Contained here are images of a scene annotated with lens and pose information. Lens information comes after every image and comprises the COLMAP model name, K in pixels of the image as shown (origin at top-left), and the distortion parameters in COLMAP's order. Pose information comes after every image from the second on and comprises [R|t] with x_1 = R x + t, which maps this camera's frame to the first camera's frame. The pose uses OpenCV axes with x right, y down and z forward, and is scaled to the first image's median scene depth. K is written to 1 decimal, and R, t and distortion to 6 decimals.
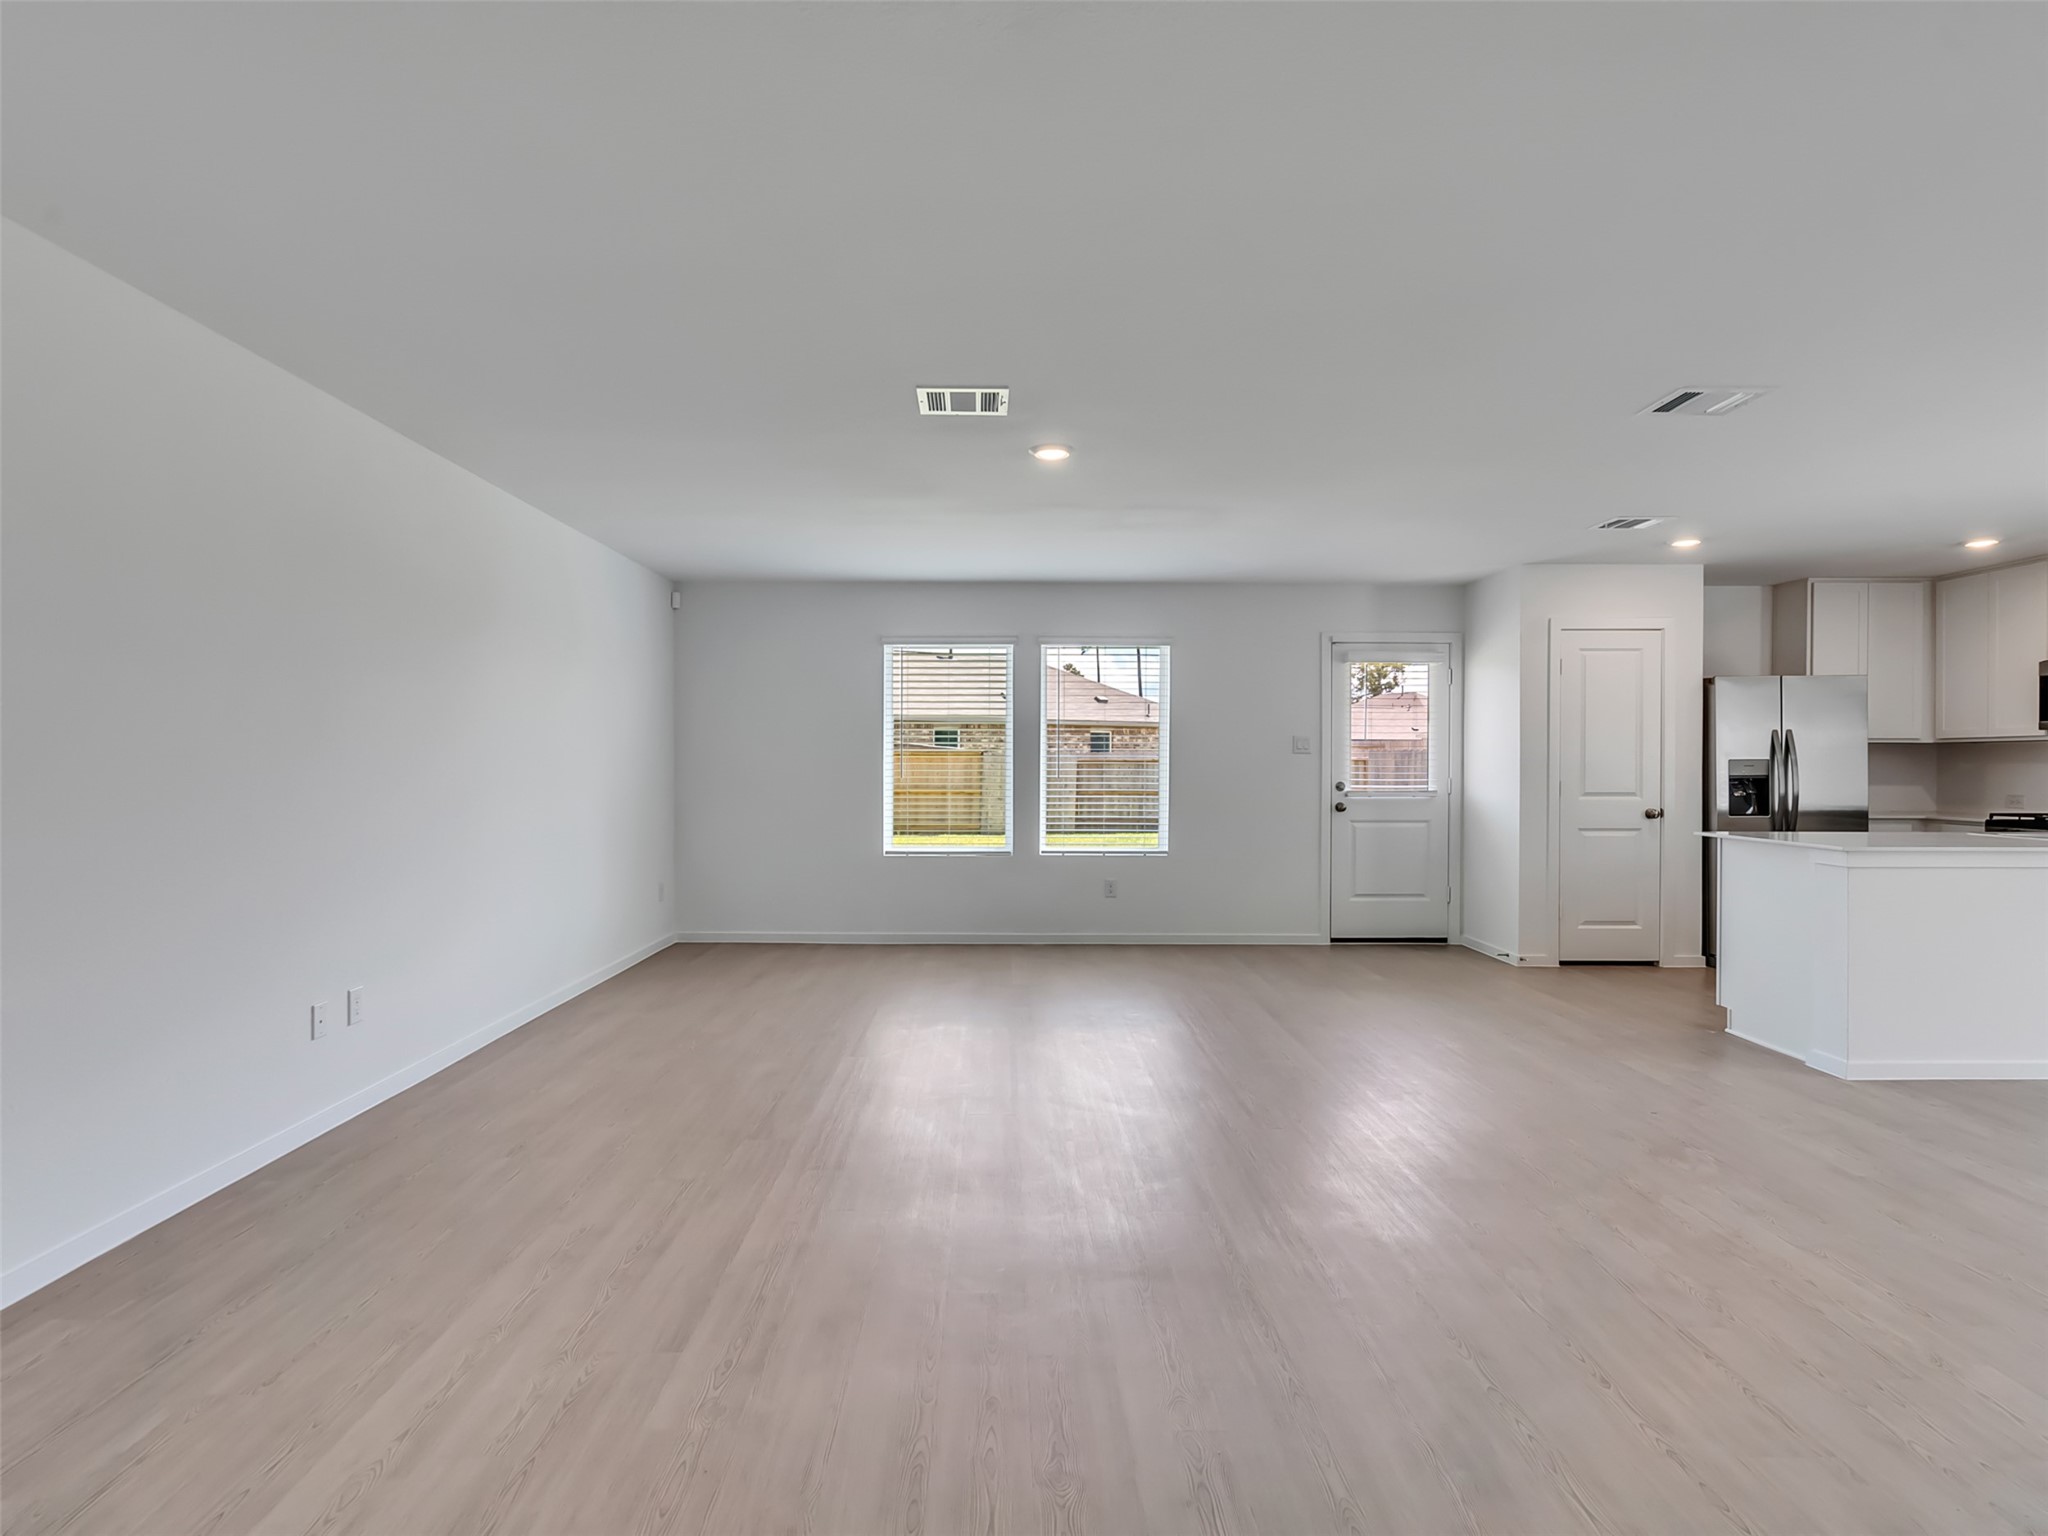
lens RADIAL K [[1048.8, 0, 1004.3], [0, 1048.8, 769.5], [0, 0, 1]] dist [-0.004880, 0.004129]
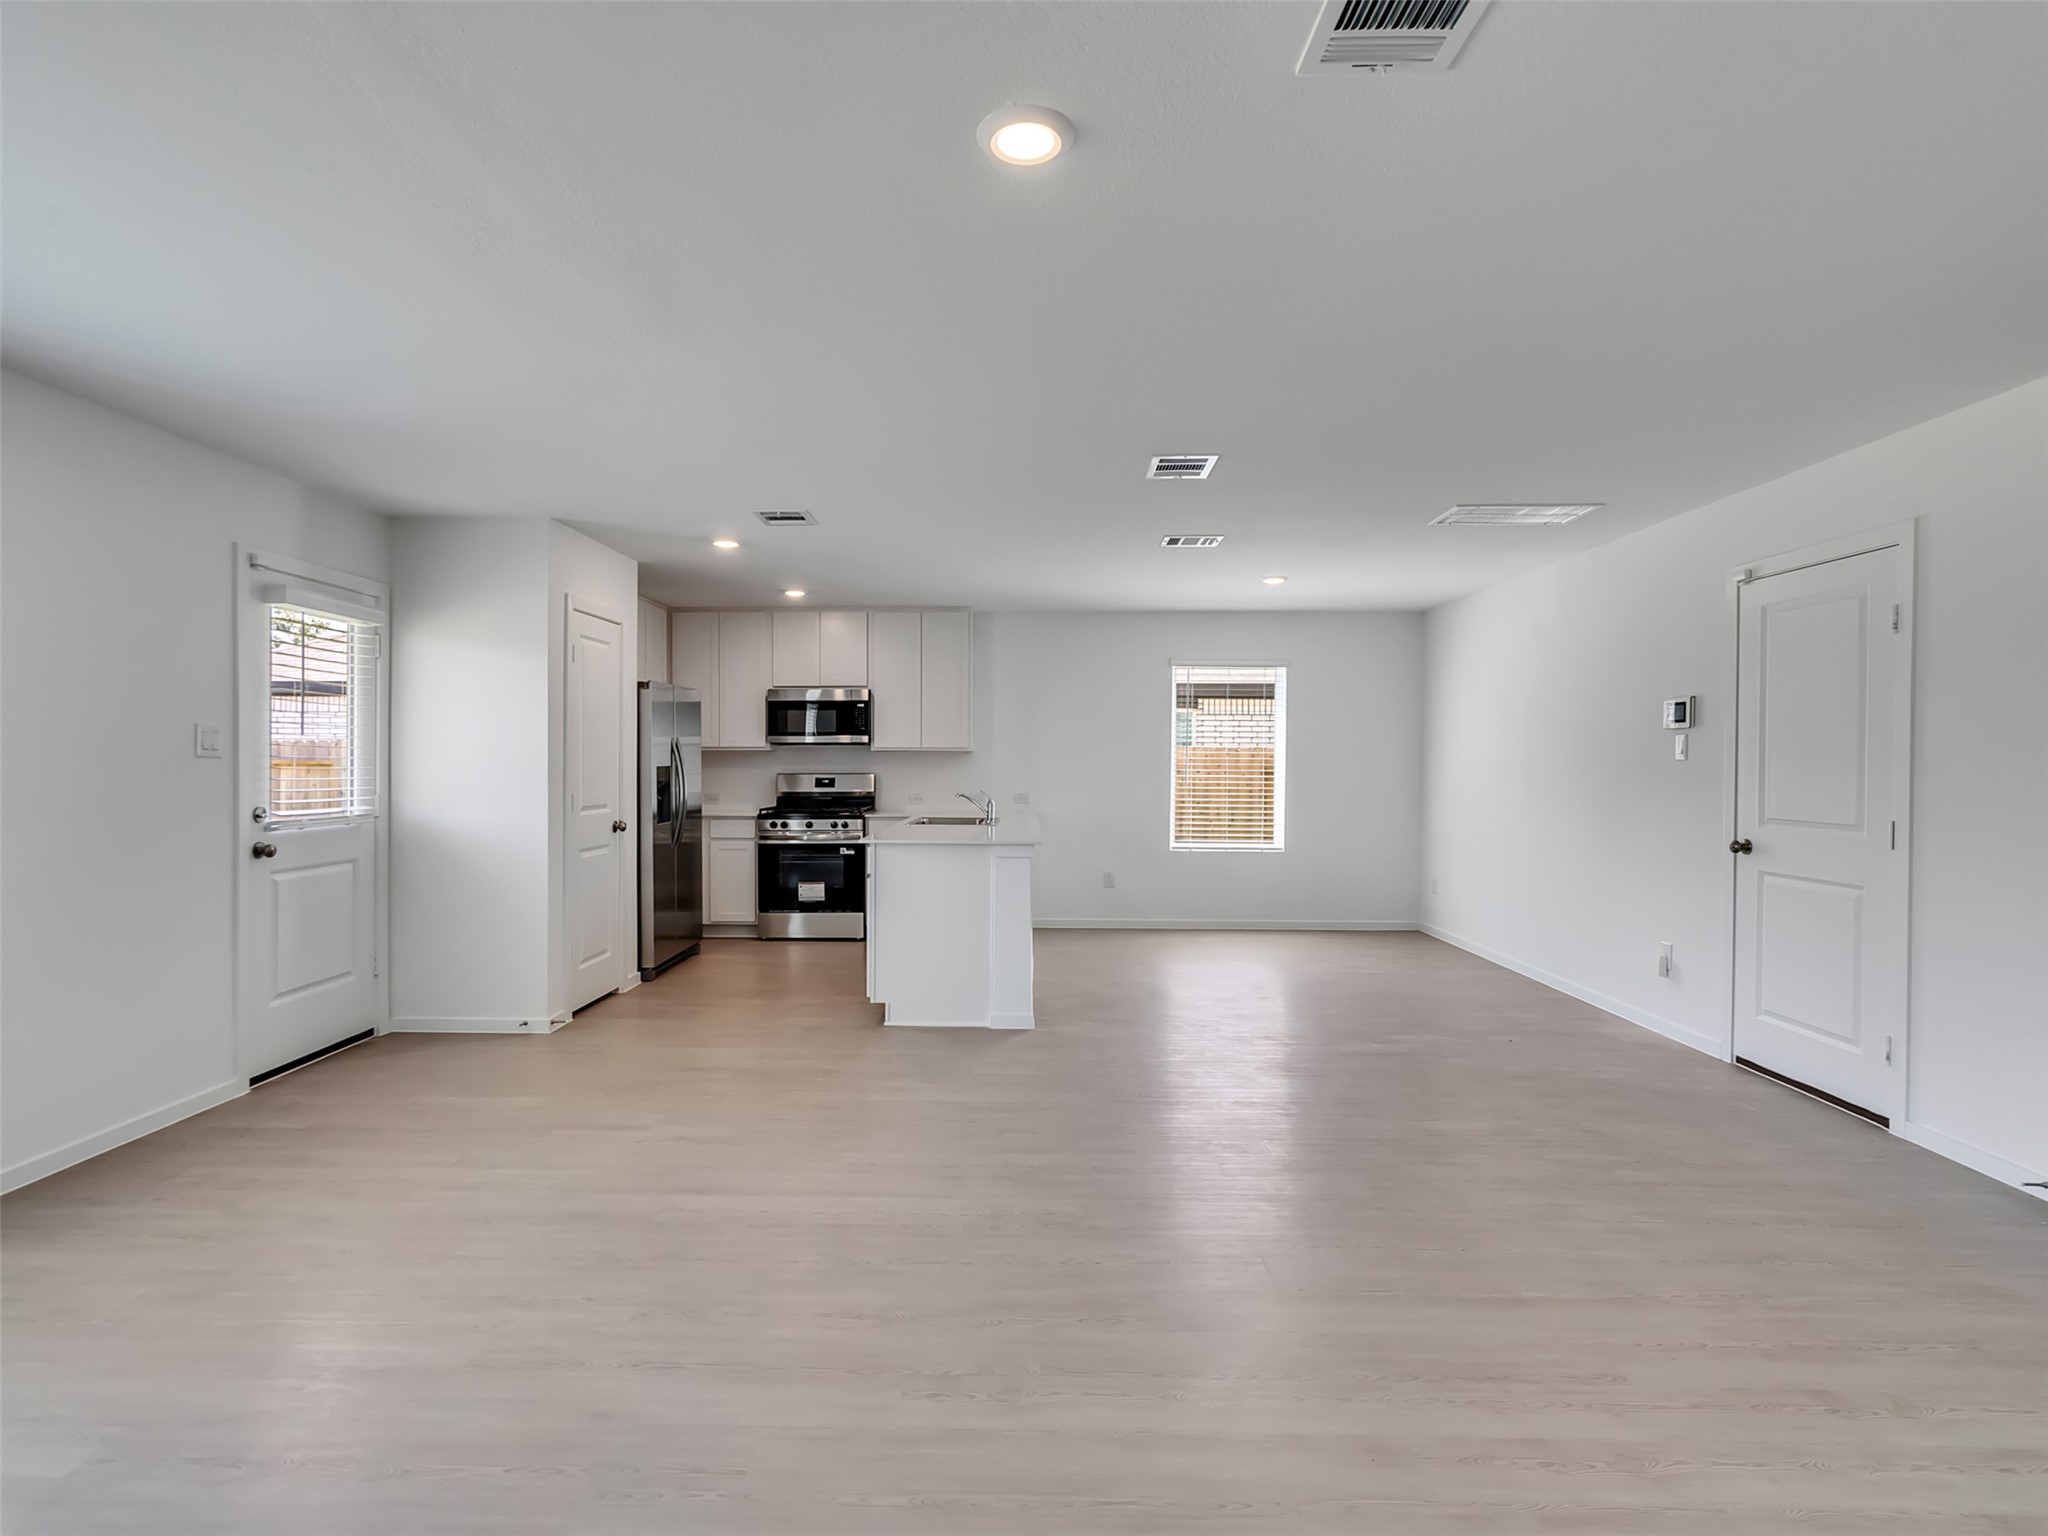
lens RADIAL K [[1048.8, 0, 1004.0], [0, 1048.8, 765.4], [0, 0, 1]] dist [-0.004880, 0.004129]
pose [[0.028241, -0.003642, 0.999595, -0.268317], [0.005697, 0.999978, 0.003482, -0.011384], [-0.999585, 0.005596, 0.028261, 0.620178]]
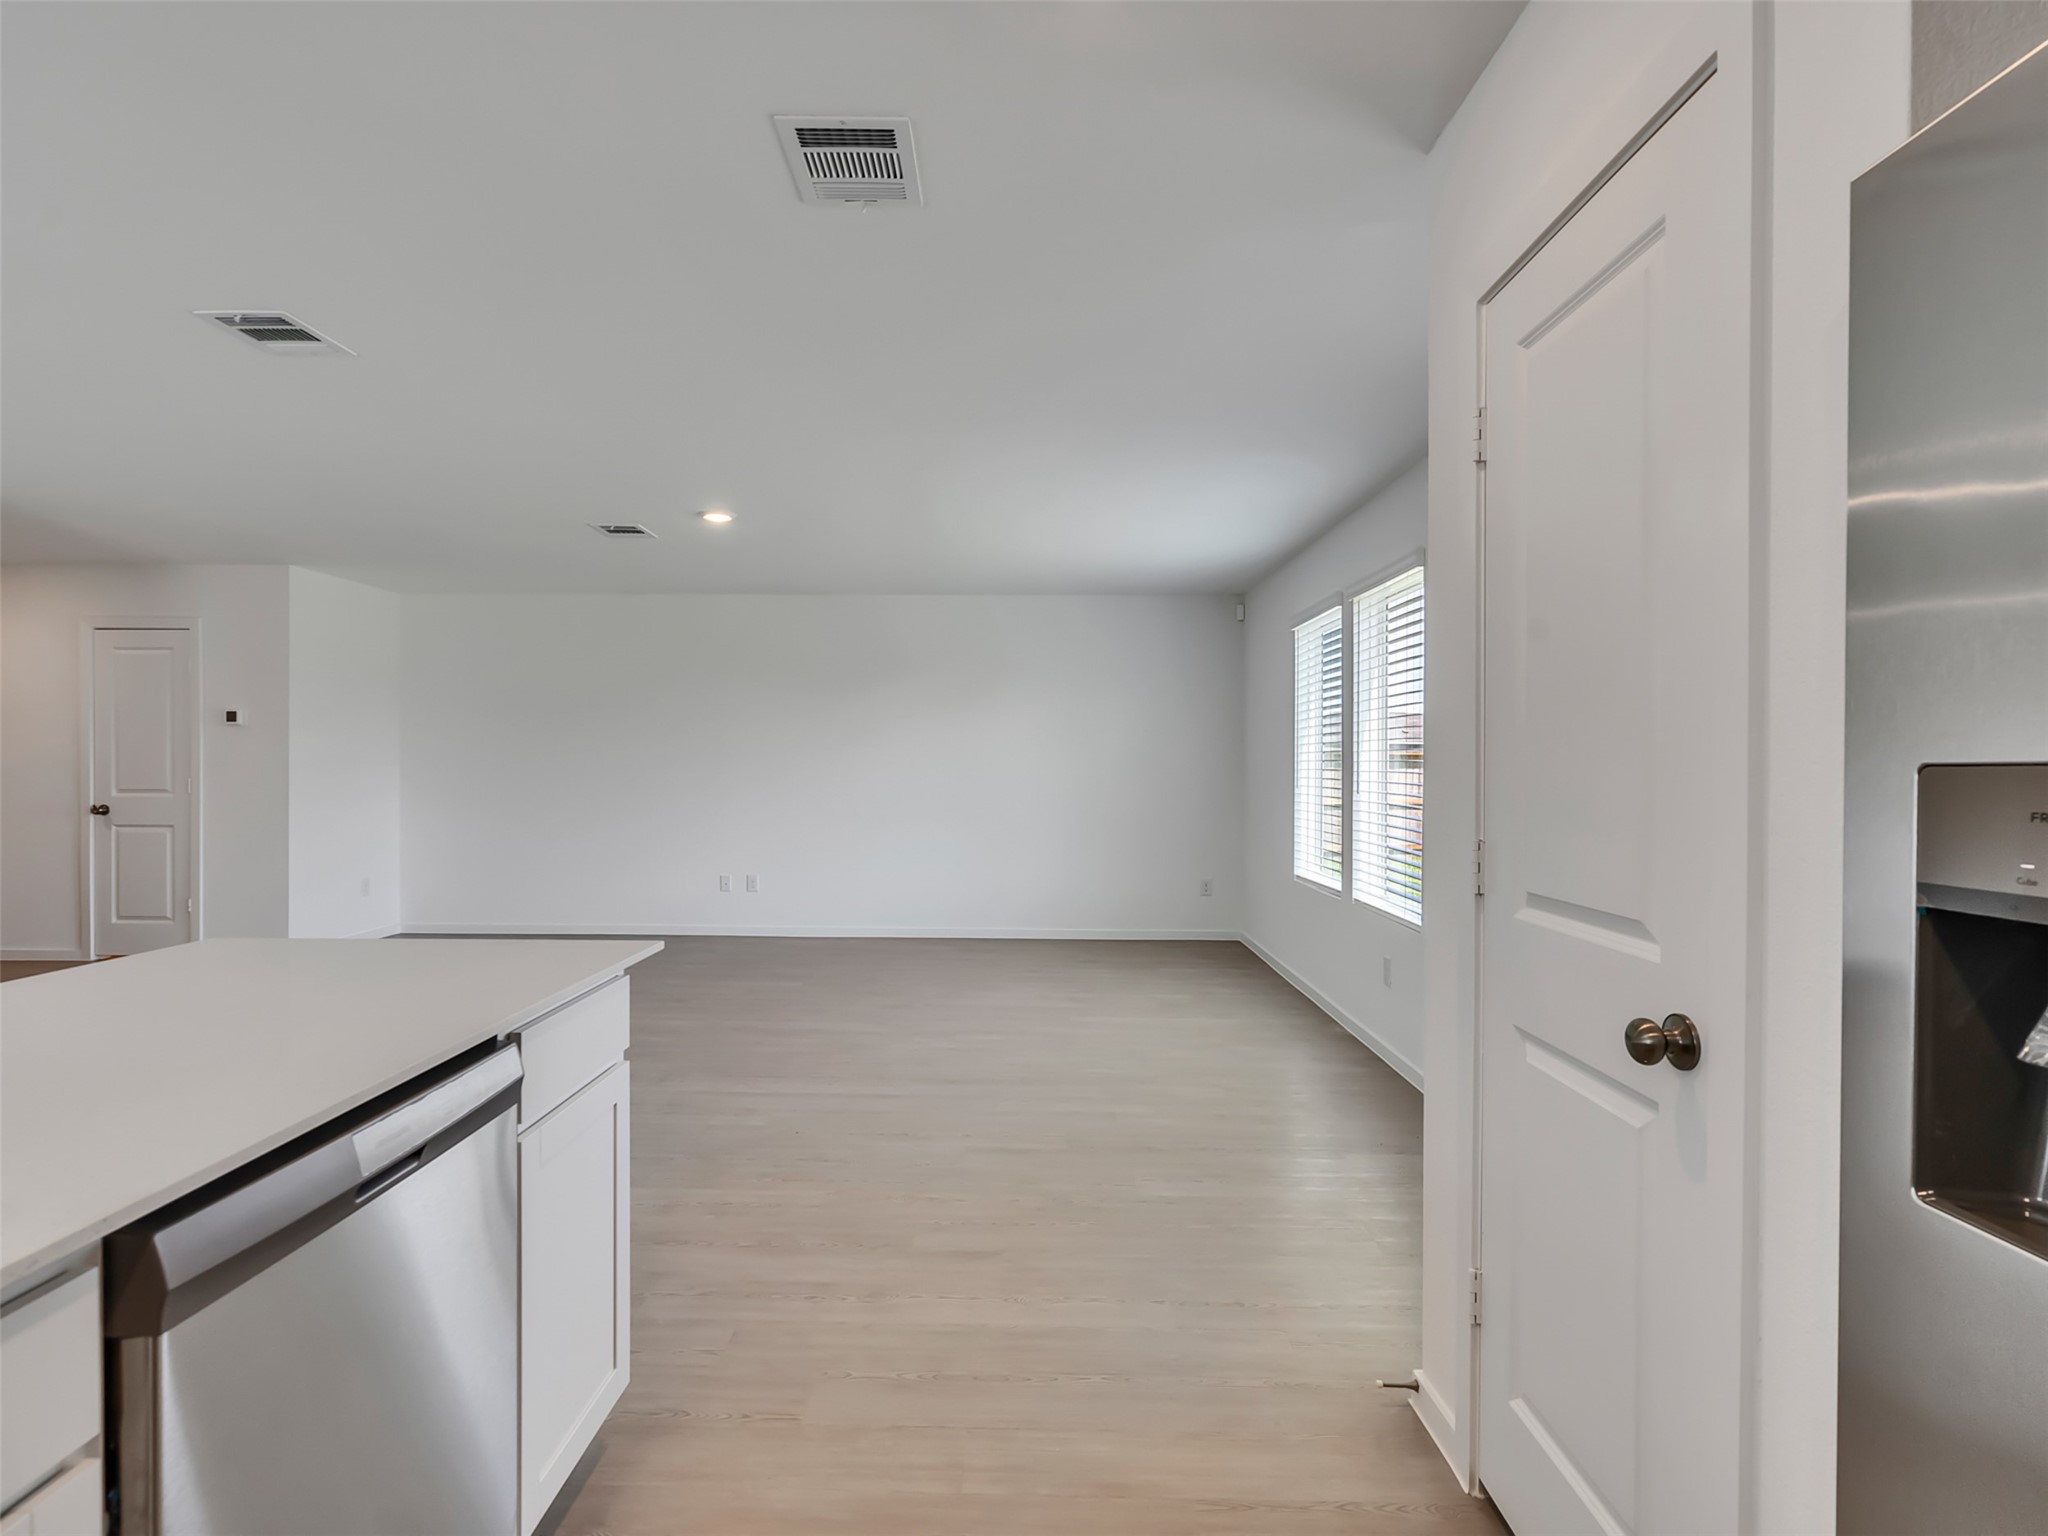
lens RADIAL K [[1050.0, 0, 1007.1], [0, 1050.0, 779.4], [0, 0, 1]] dist [-0.005868, -0.000165]
pose [[-0.014915, 0.013907, -0.999792, 0.790863], [-0.014242, 0.999799, 0.014119, -0.007414], [0.999787, 0.014450, -0.014714, 0.850209]]
